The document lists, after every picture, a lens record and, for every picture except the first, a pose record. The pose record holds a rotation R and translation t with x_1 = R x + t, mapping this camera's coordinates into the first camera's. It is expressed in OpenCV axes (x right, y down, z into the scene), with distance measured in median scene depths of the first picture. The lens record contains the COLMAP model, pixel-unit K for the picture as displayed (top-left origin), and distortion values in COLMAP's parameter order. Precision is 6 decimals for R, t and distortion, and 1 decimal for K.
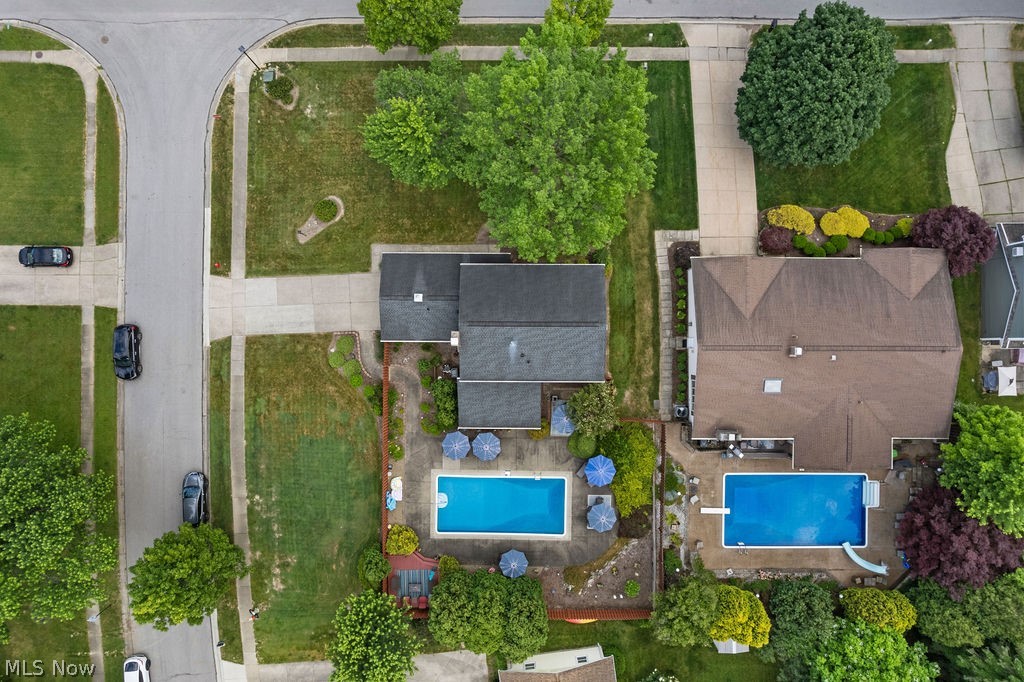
lens RADIAL K [[650.5, 0, 510.4], [0, 650.5, 341.7], [0, 0, 1]] dist [-0.033951, 0.000123]
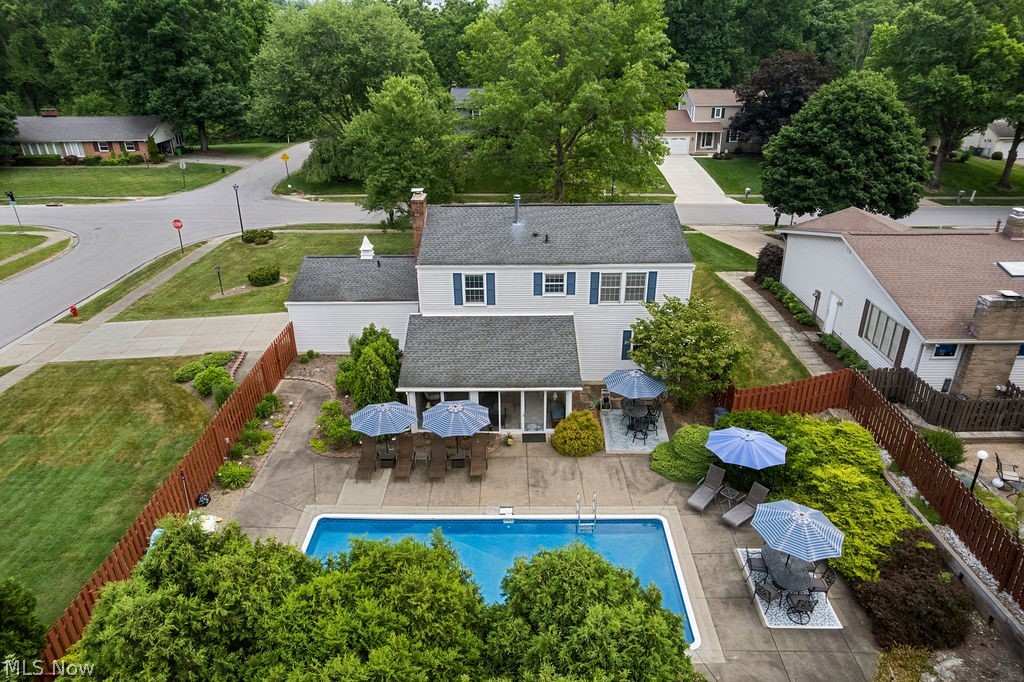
lens RADIAL K [[650.5, 0, 513.2], [0, 650.5, 341.2], [0, 0, 1]] dist [-0.033951, 0.000123]
pose [[0.999991, 0.003212, 0.002734, -0.001462], [0.001050, 0.438263, -0.898846, 0.498999], [-0.004086, 0.898841, 0.438255, 0.748106]]
